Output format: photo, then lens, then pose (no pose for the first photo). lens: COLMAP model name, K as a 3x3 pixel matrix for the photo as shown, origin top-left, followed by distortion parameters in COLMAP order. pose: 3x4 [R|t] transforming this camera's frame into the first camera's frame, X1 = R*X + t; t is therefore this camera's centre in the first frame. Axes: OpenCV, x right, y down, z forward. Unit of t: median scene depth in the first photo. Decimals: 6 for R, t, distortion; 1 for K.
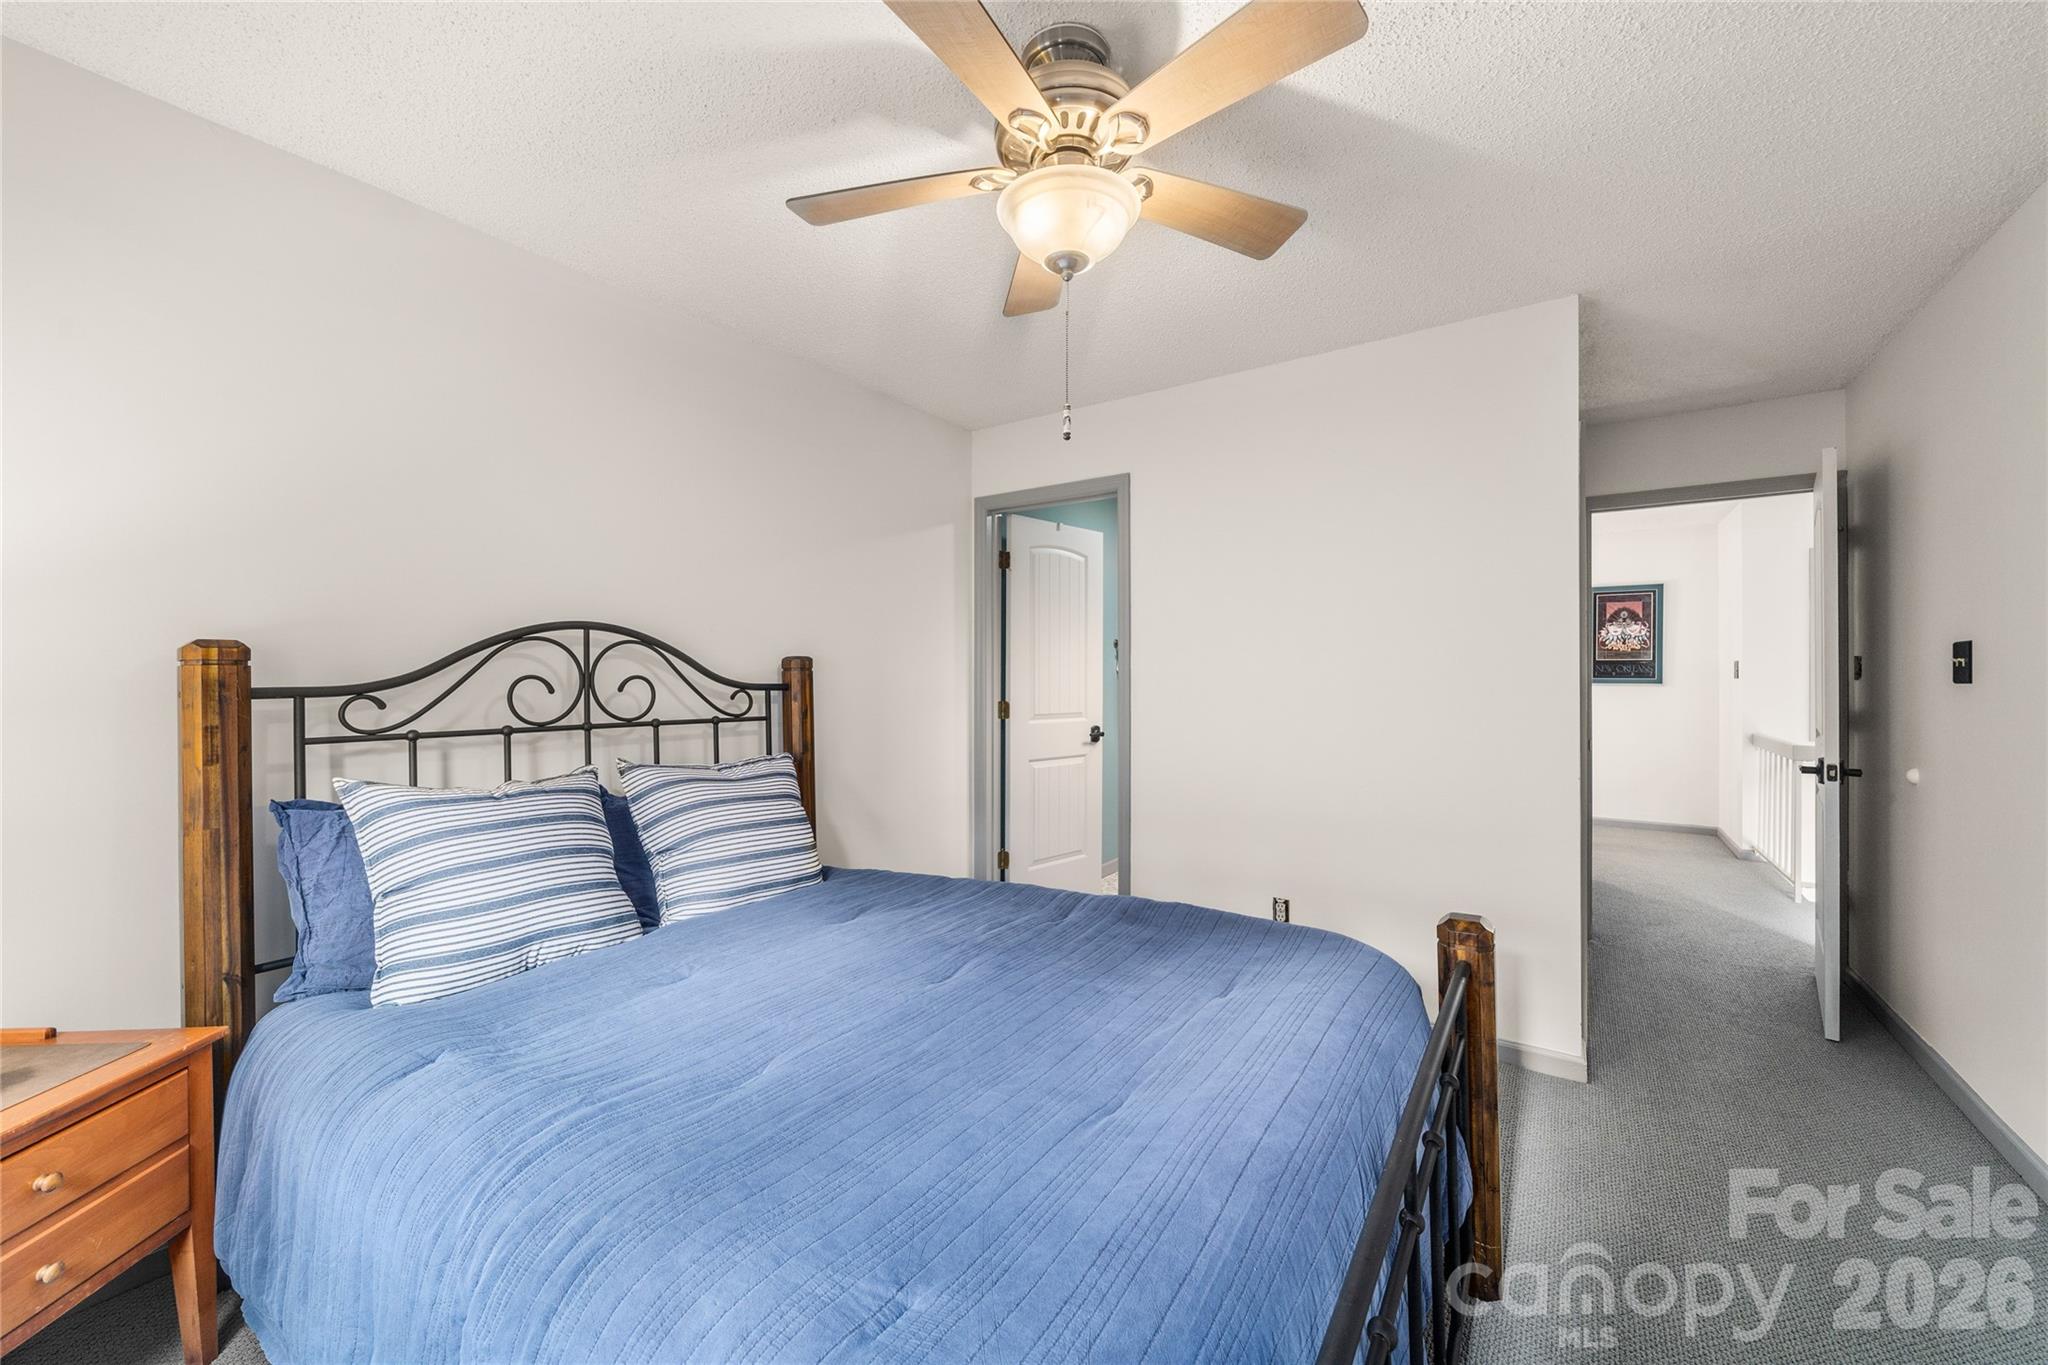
lens RADIAL K [[781.4, 0, 1030.2], [0, 781.4, 684.7], [0, 0, 1]] dist [-0.002075, -0.000192]
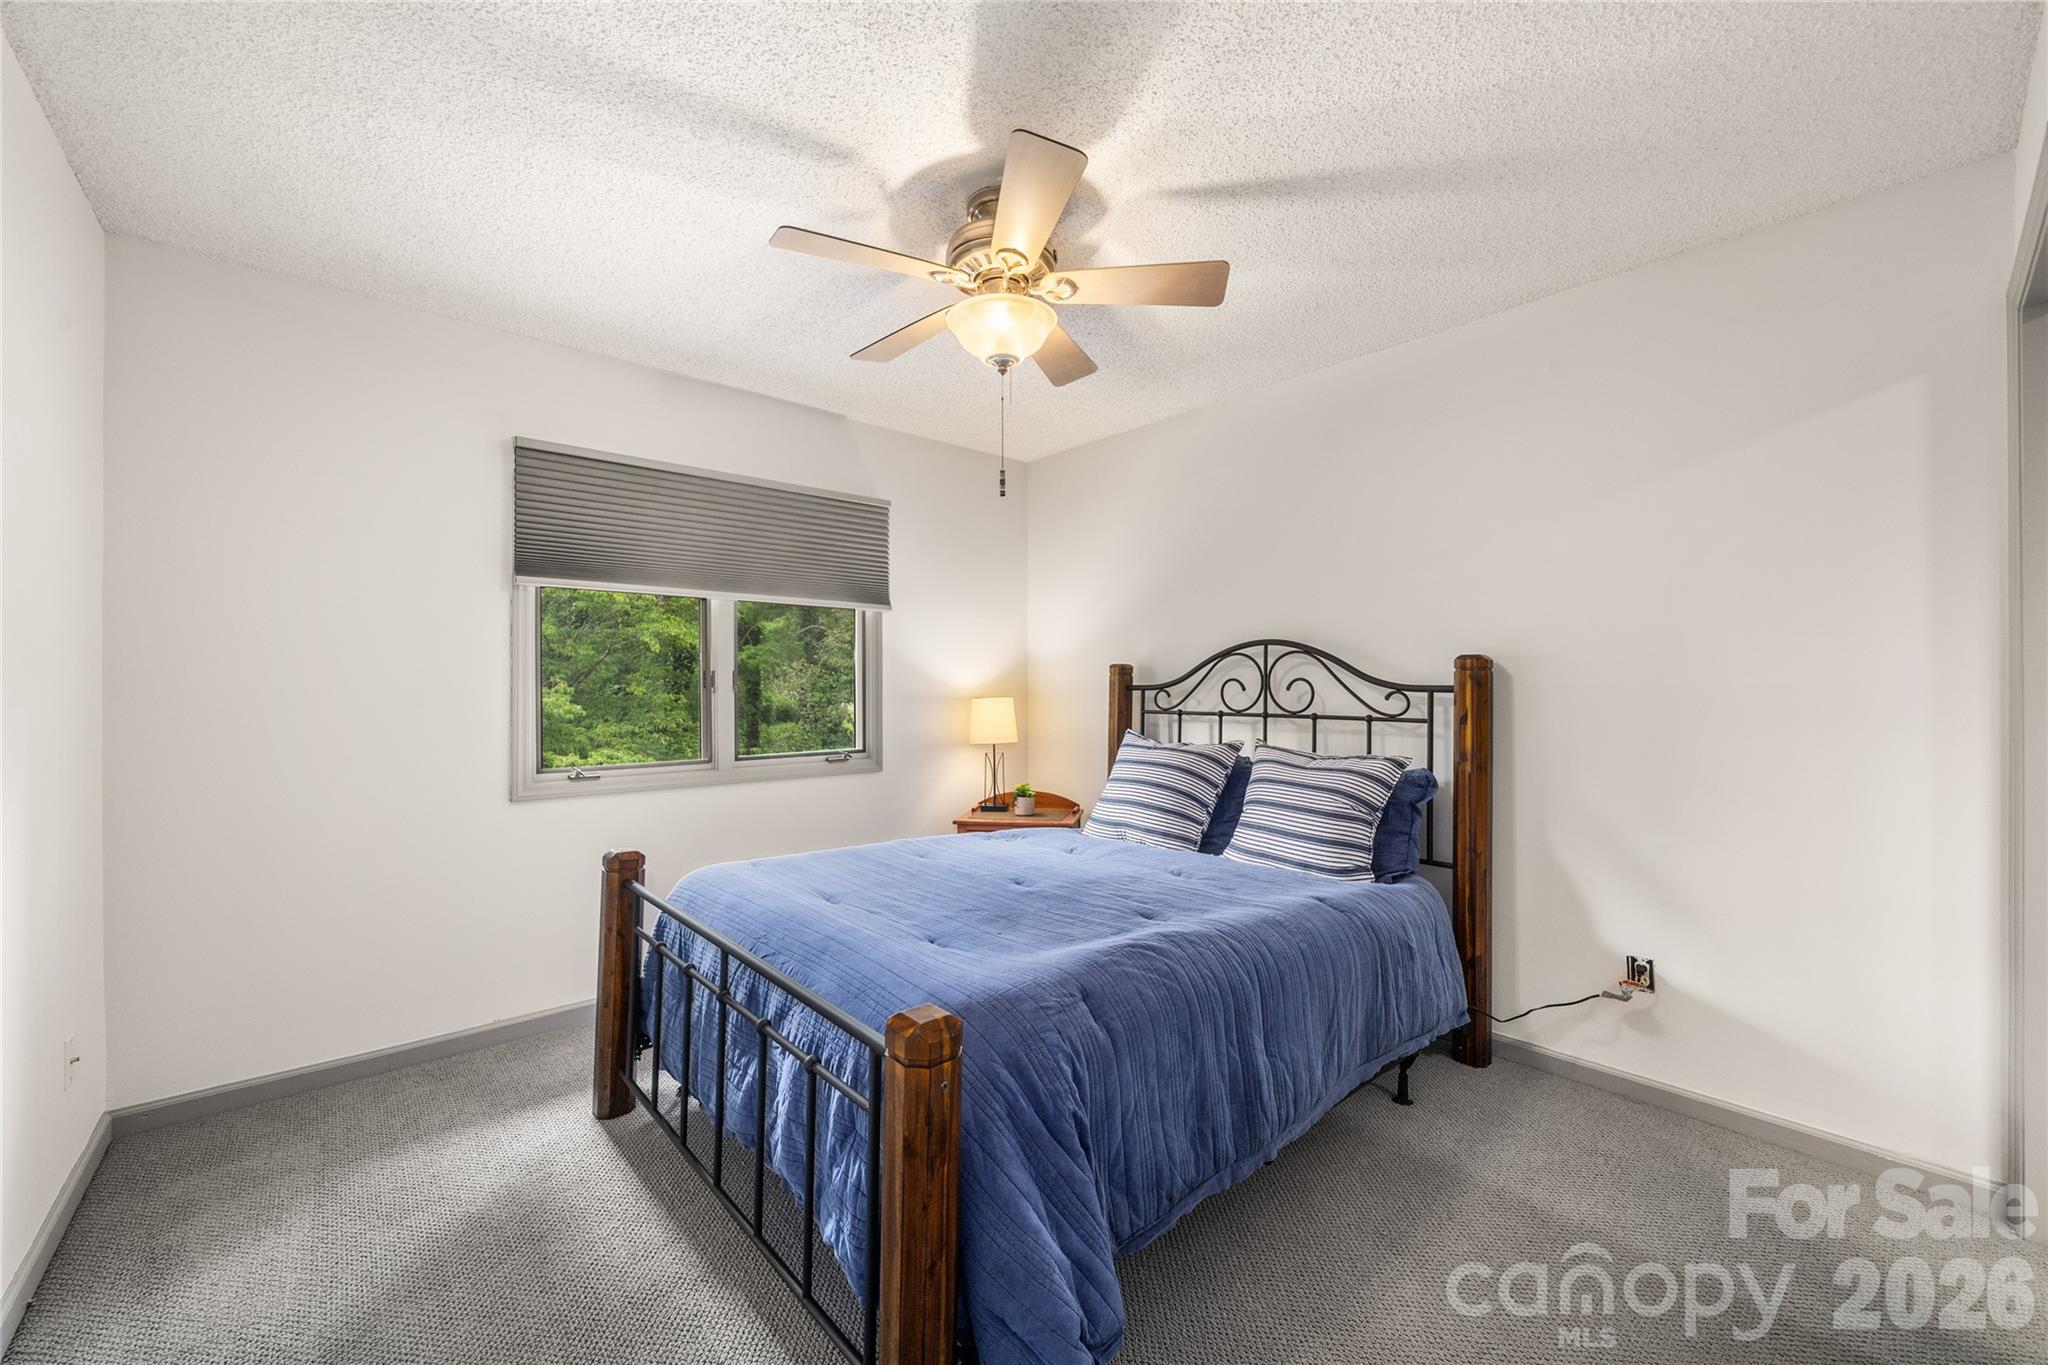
lens RADIAL K [[781.4, 0, 1029.1], [0, 781.4, 683.7], [0, 0, 1]] dist [-0.002075, -0.000192]
pose [[-0.226069, -0.004921, -0.974099, 0.867465], [-0.011830, 0.999927, -0.002306, 0.005858], [0.974039, 0.011002, -0.226111, 0.896605]]
